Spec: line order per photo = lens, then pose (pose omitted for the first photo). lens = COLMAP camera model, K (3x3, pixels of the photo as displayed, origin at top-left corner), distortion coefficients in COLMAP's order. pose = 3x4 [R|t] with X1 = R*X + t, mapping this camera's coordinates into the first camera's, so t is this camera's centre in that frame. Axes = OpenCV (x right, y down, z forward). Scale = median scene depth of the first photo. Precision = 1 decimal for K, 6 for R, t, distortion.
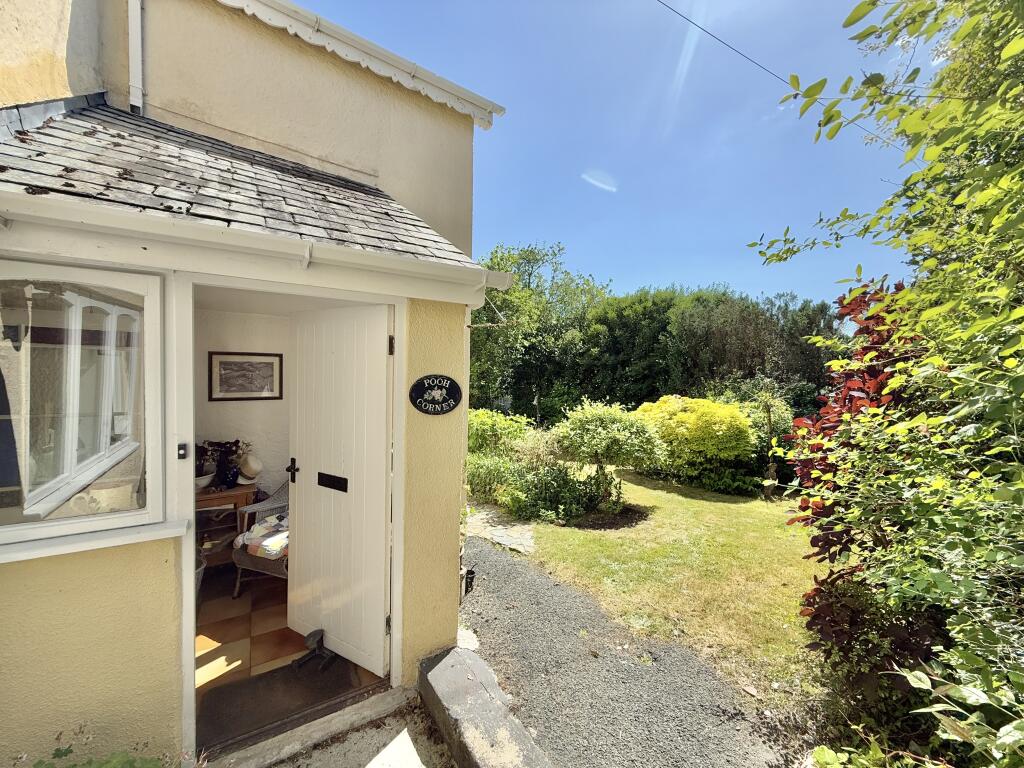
lens RADIAL K [[406.3, 0, 509.0], [0, 406.3, 384.6], [0, 0, 1]] dist [0.000176, 0.000511]
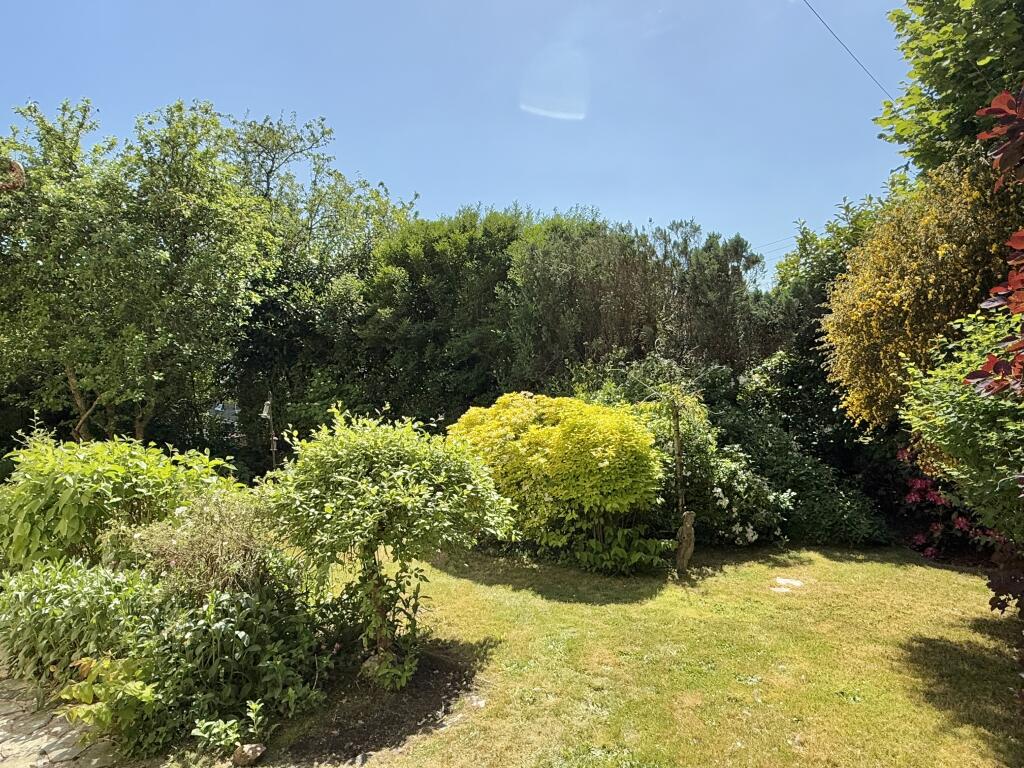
lens RADIAL K [[636.8, 0, 508.1], [0, 636.8, 383.3], [0, 0, 1]] dist [0.001682, 0.000415]
pose [[0.933245, -0.027101, 0.358217, 0.083877], [0.021610, 0.999580, 0.019323, -0.002952], [-0.358590, -0.010292, 0.933438, 0.210777]]
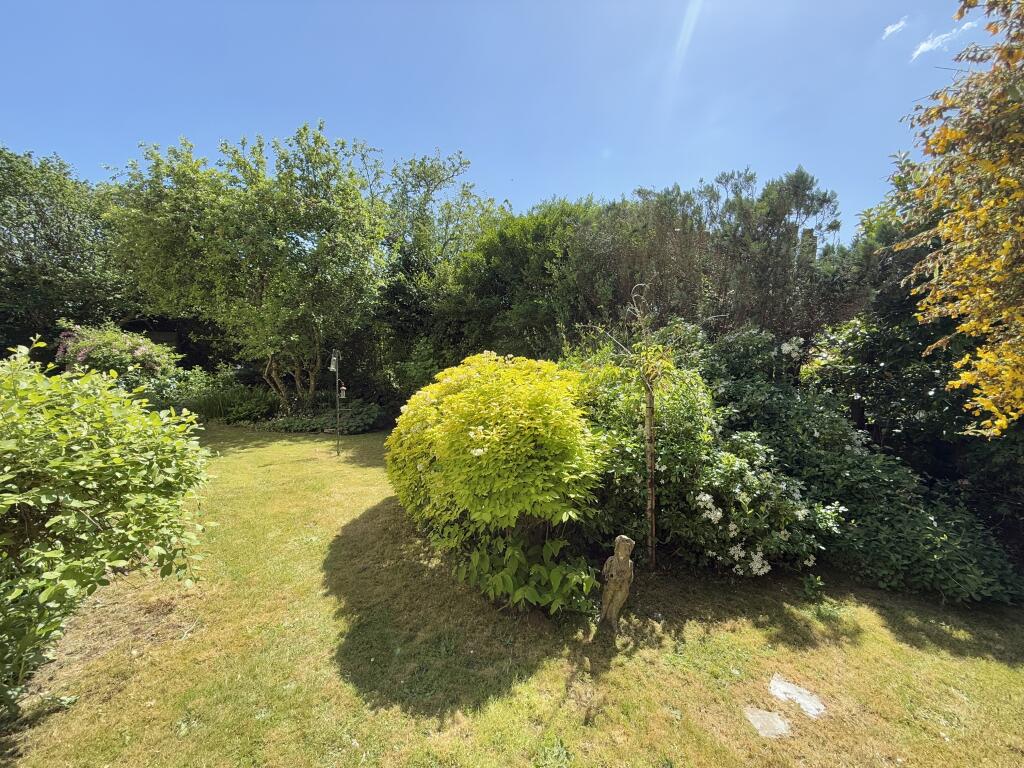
lens RADIAL K [[406.3, 0, 509.0], [0, 406.3, 384.6], [0, 0, 1]] dist [0.000176, 0.000511]
pose [[0.999426, 0.005924, 0.033362, 0.408309], [-0.008489, 0.996975, 0.077254, 0.026364], [-0.032804, -0.077493, 0.996453, 0.502293]]
